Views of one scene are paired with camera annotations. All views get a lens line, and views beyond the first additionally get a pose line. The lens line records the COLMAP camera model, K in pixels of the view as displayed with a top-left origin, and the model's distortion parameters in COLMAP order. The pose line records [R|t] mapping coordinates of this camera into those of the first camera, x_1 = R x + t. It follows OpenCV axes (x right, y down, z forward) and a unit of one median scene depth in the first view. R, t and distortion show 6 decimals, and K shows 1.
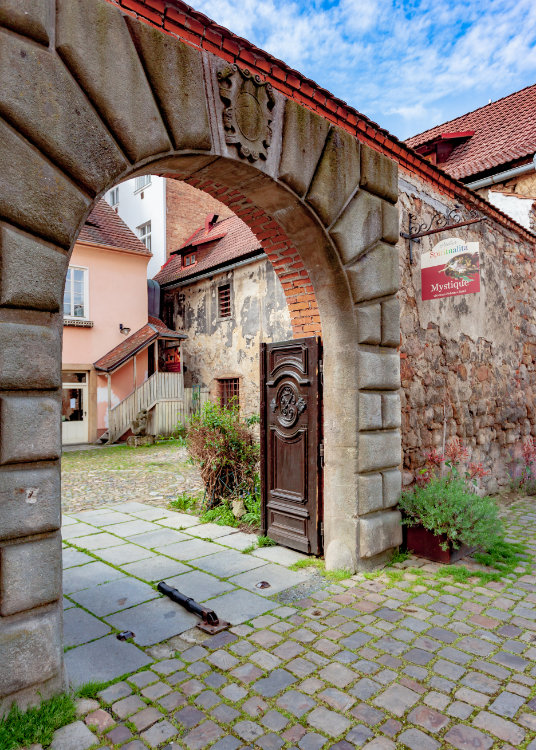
lens RADIAL K [[485.8, 0, 266.8], [0, 485.8, 389.4], [0, 0, 1]] dist [0.000573, 0.000125]
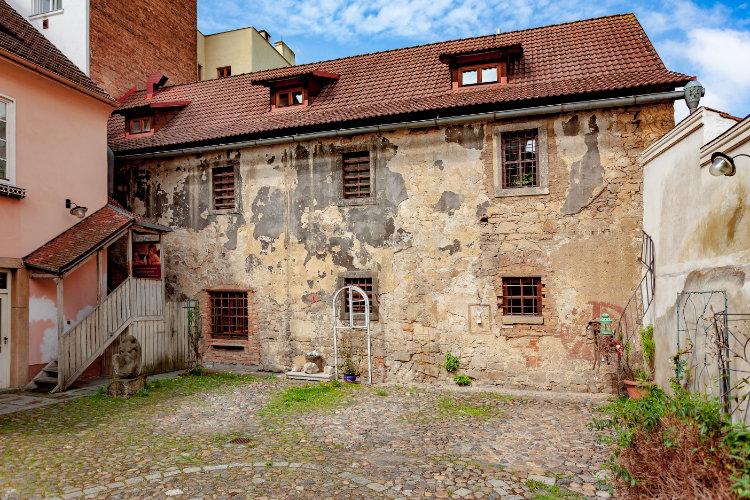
lens RADIAL K [[471.3, 0, 374.7], [0, 471.3, 301.0], [0, 0, 1]] dist [0.000019, -0.000376]
pose [[0.884533, 0.038222, 0.464910, -0.219830], [-0.042020, 0.999114, -0.002193, -0.015211], [-0.464582, -0.017596, 0.885355, 0.248045]]
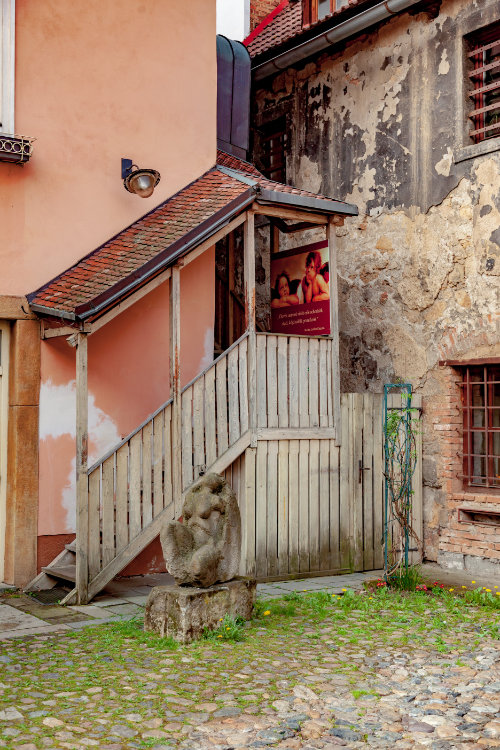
lens RADIAL K [[987.5, 0, 250.1], [0, 987.5, 428.5], [0, 0, 1]] dist [0.044616, -0.010578]
pose [[0.987843, 0.027084, -0.153076, -0.134382], [-0.022946, 0.999324, 0.028731, 0.002327], [0.153751, -0.024869, 0.987797, 0.430108]]
